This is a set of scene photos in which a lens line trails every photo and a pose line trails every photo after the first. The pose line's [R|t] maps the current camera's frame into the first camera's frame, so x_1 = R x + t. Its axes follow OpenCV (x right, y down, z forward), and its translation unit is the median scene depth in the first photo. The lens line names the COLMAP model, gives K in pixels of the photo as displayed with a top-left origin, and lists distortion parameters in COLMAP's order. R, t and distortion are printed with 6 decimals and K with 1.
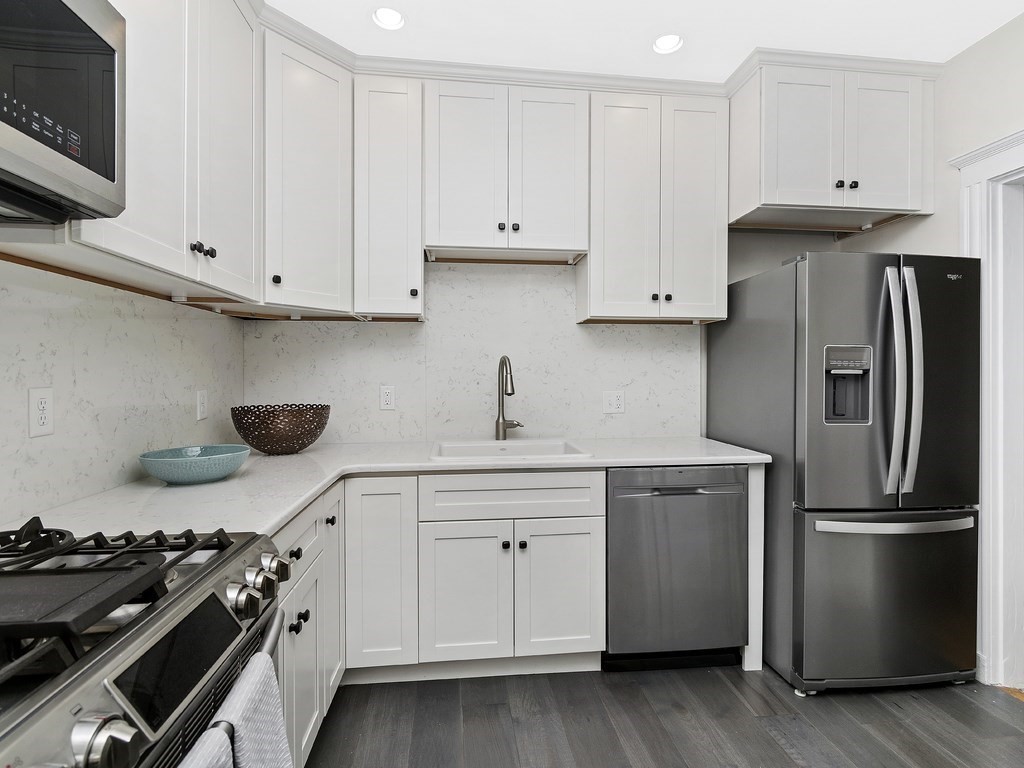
lens RADIAL K [[514.2, 0, 511.7], [0, 514.2, 376.7], [0, 0, 1]] dist [0.007707, -0.000559]
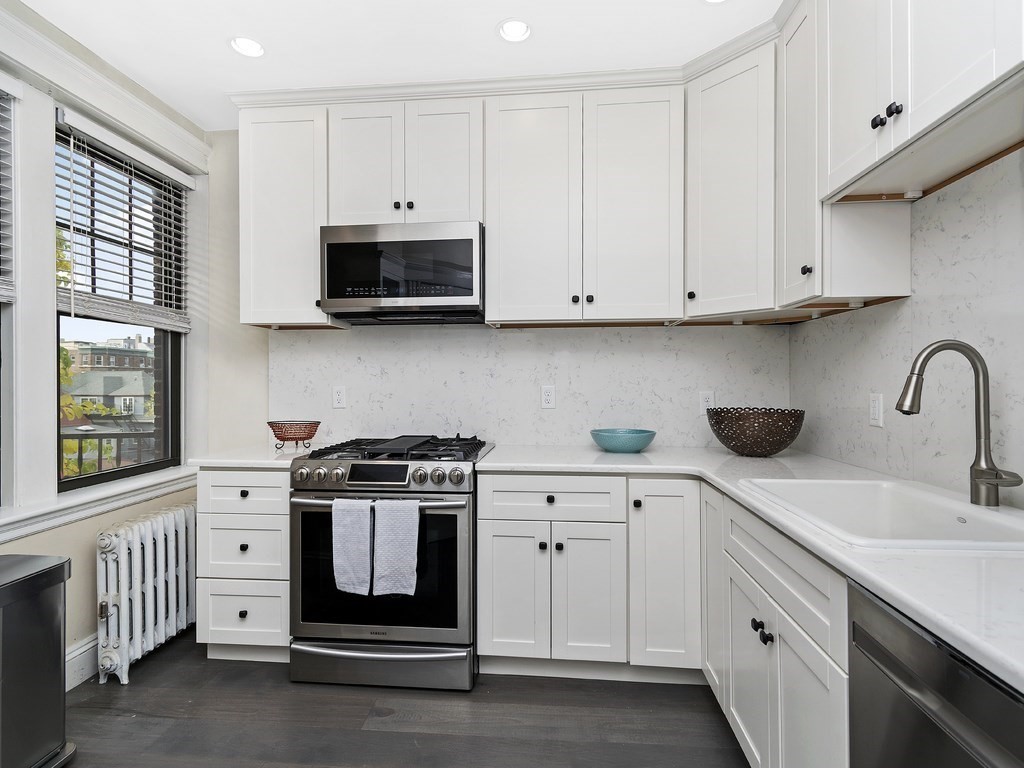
lens RADIAL K [[514.2, 0, 511.7], [0, 514.2, 376.7], [0, 0, 1]] dist [0.007707, -0.000559]
pose [[-0.197372, -0.008482, -0.980292, 0.746562], [-0.003153, 0.999963, -0.008017, 0.002868], [0.980324, 0.001508, -0.197392, 0.834057]]
